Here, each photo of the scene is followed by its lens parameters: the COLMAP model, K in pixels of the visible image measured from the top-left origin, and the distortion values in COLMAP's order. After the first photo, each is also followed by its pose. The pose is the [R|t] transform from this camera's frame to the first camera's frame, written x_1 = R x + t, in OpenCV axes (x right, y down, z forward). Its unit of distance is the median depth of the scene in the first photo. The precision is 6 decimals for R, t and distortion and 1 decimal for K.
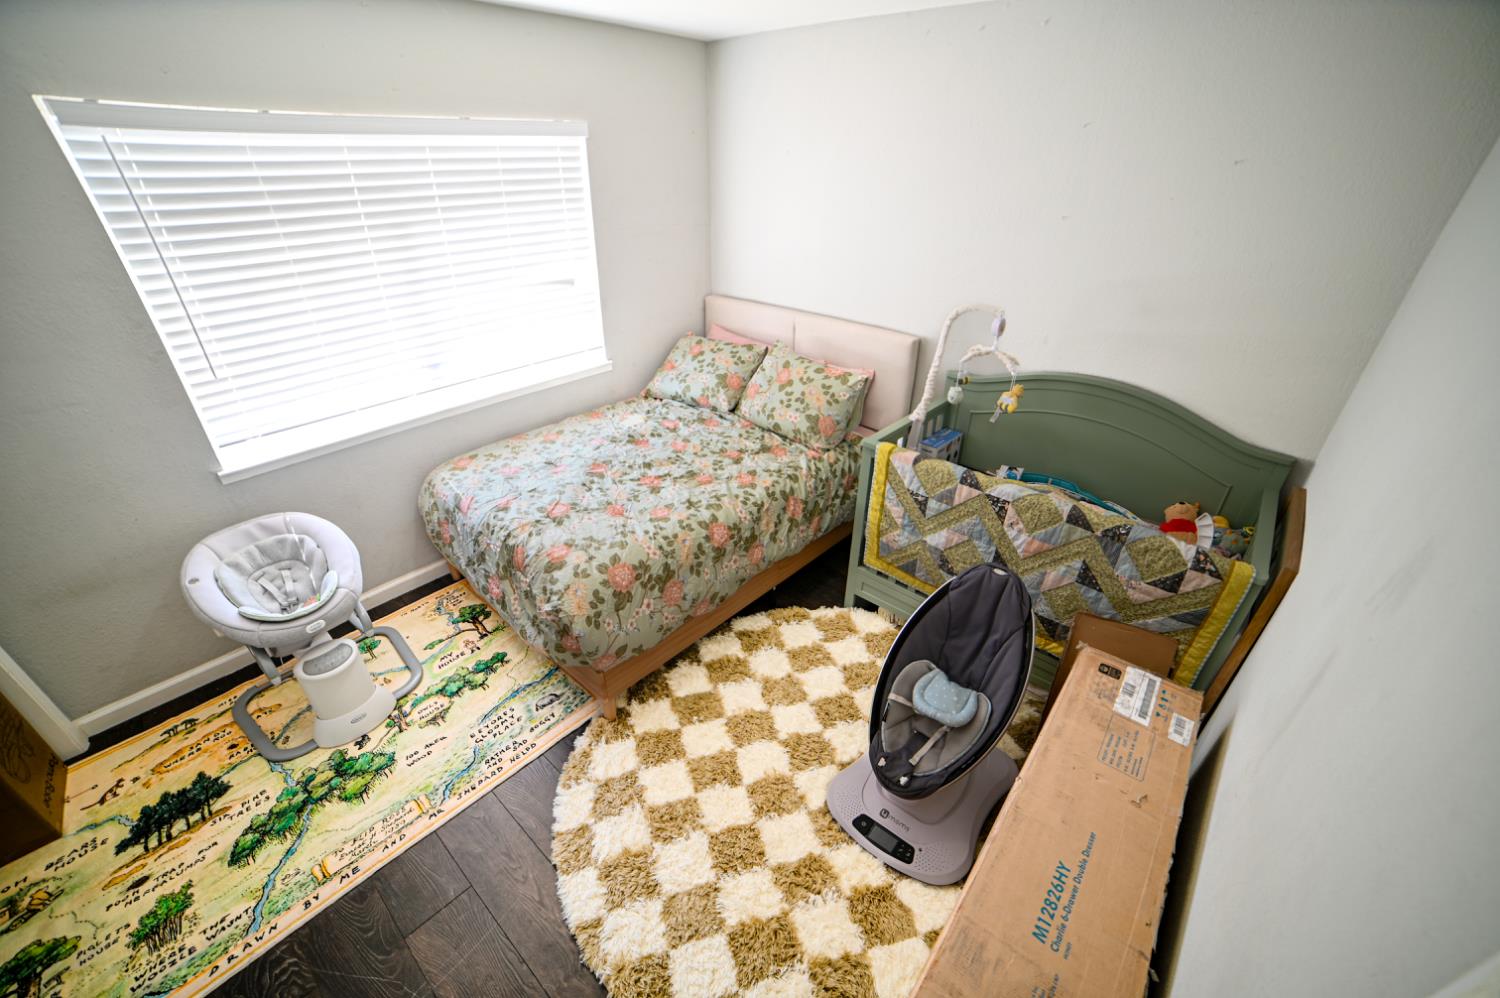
lens RADIAL K [[602.0, 0, 748.2], [0, 602.0, 507.4], [0, 0, 1]] dist [-0.059004, 0.010865]
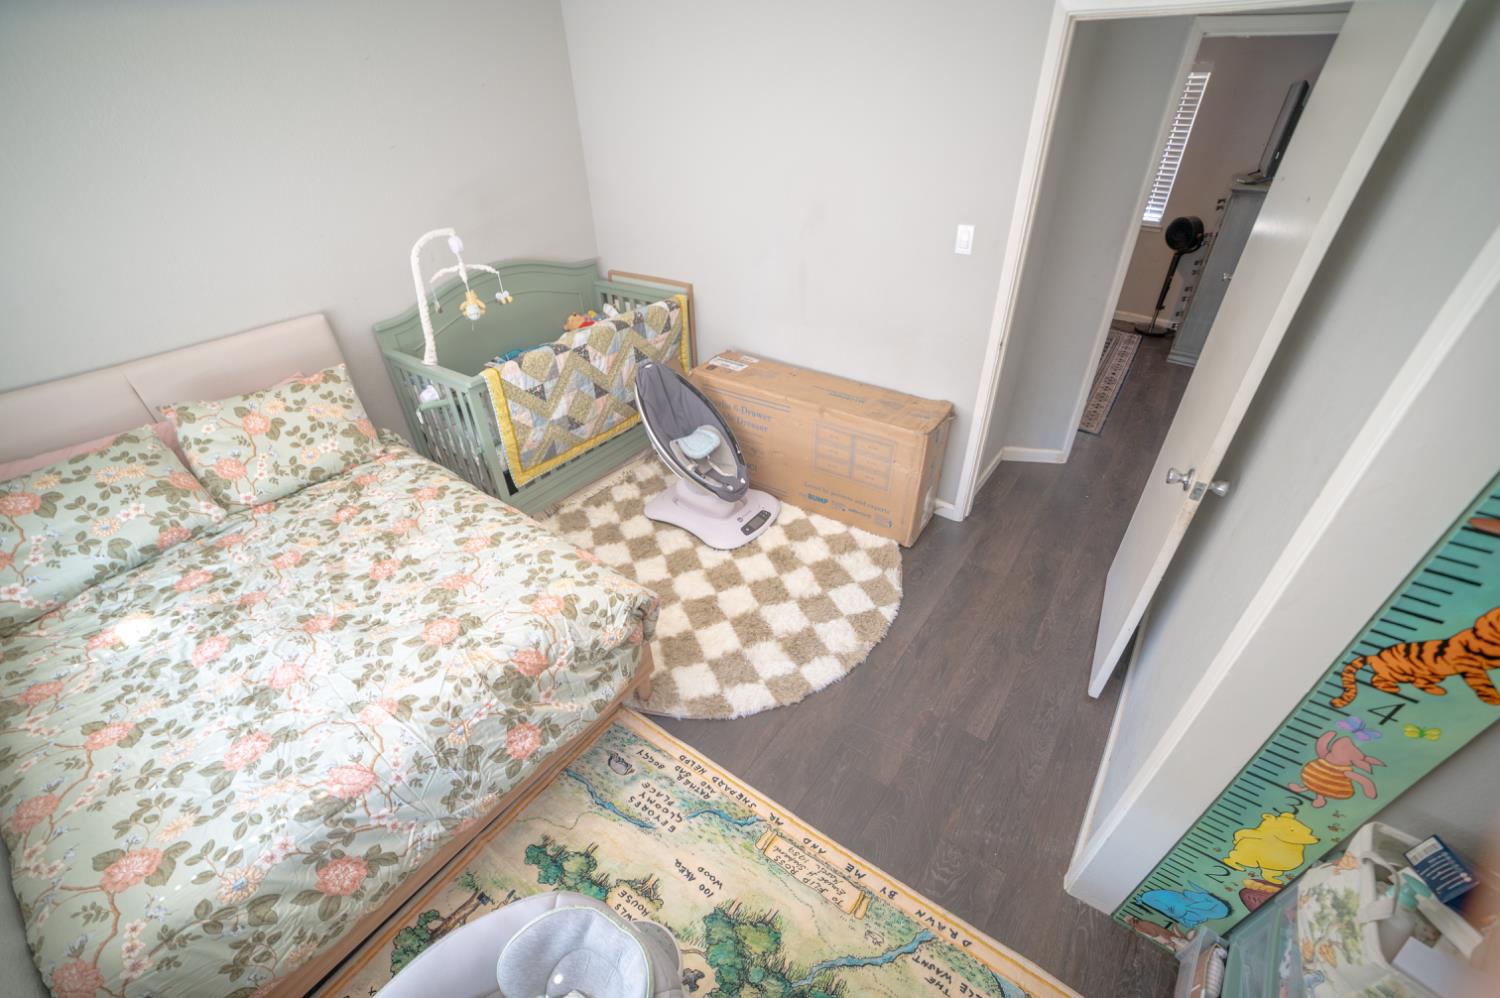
lens RADIAL K [[602.0, 0, 752.4], [0, 602.0, 486.7], [0, 0, 1]] dist [-0.059004, 0.010865]
pose [[-0.085885, -0.568651, 0.818083, -0.865393], [0.541478, 0.662619, 0.517434, -0.282696], [-0.836317, 0.487414, 0.251003, 0.469269]]
